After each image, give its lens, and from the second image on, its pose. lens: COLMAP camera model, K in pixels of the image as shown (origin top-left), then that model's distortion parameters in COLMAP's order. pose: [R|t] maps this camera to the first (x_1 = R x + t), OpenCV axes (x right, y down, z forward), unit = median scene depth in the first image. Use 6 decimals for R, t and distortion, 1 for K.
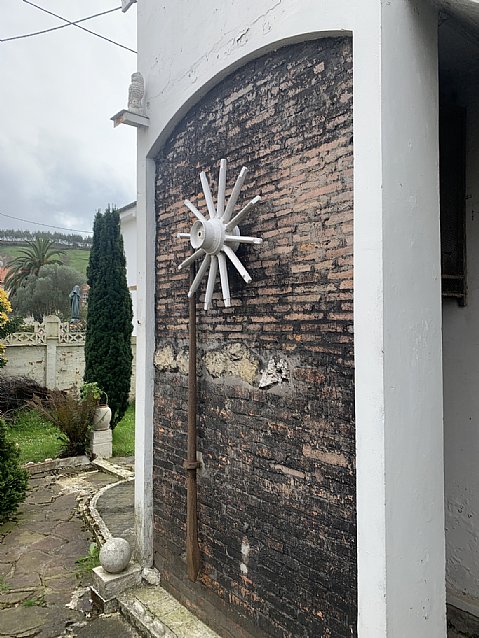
lens RADIAL K [[486.5, 0, 240.2], [0, 486.5, 314.6], [0, 0, 1]] dist [0.057934, -0.088073]
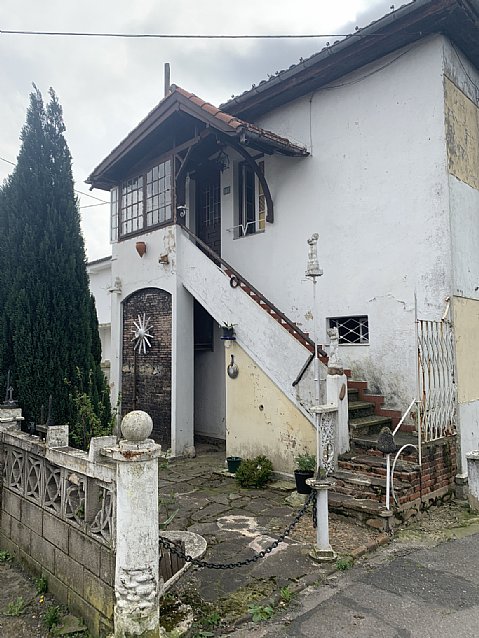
lens RADIAL K [[486.5, 0, 240.2], [0, 486.5, 314.6], [0, 0, 1]] dist [0.057934, -0.088073]
pose [[0.992930, 0.003740, 0.118639, 0.239295], [0.002873, 0.998454, -0.055519, -0.096900], [-0.118663, 0.055467, 0.991384, -2.639248]]
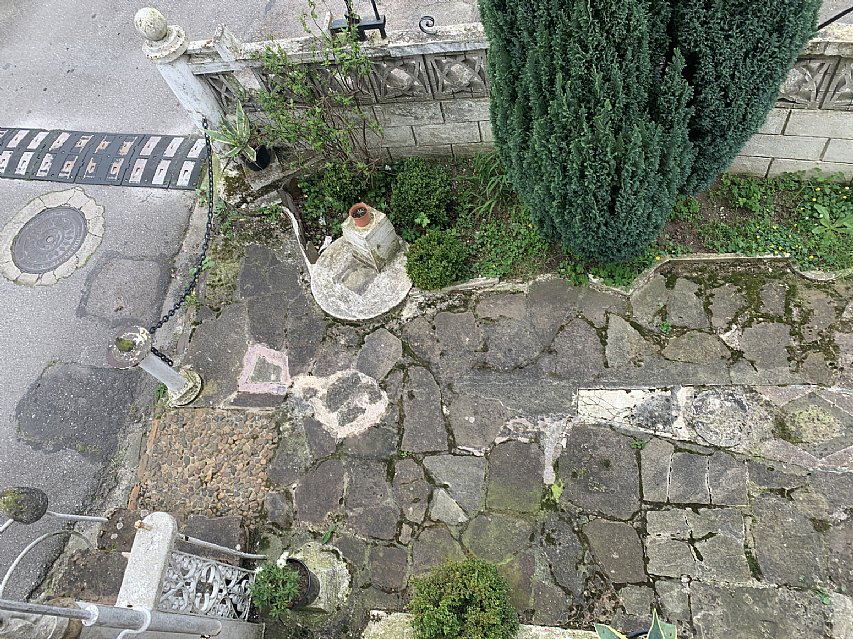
lens RADIAL K [[650.4, 0, 426.5], [0, 650.4, 319.5], [0, 0, 1]] dist [0.057934, -0.088073]
pose [[-0.675856, 0.700819, -0.228193, 0.570436], [0.215010, 0.483617, 0.848460, -0.785233], [0.704975, 0.524373, -0.477539, 0.282006]]
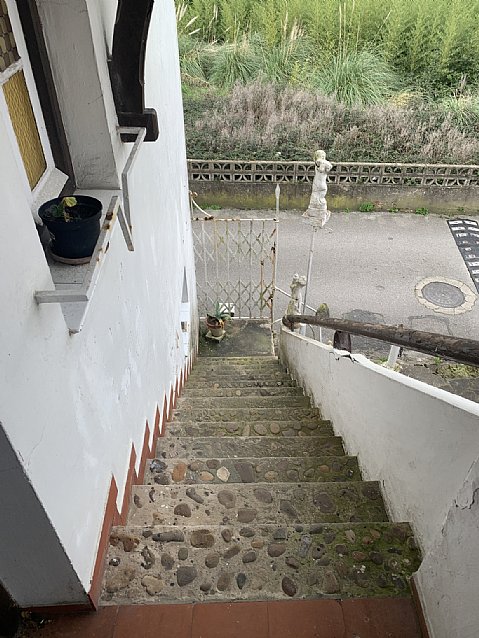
lens RADIAL K [[486.5, 0, 240.2], [0, 486.5, 314.6], [0, 0, 1]] dist [0.057934, -0.088073]
pose [[-0.806826, -0.381948, 0.450719, 0.322542], [-0.027462, 0.786332, 0.617193, -1.133108], [-0.590151, 0.485590, -0.644922, 1.062435]]
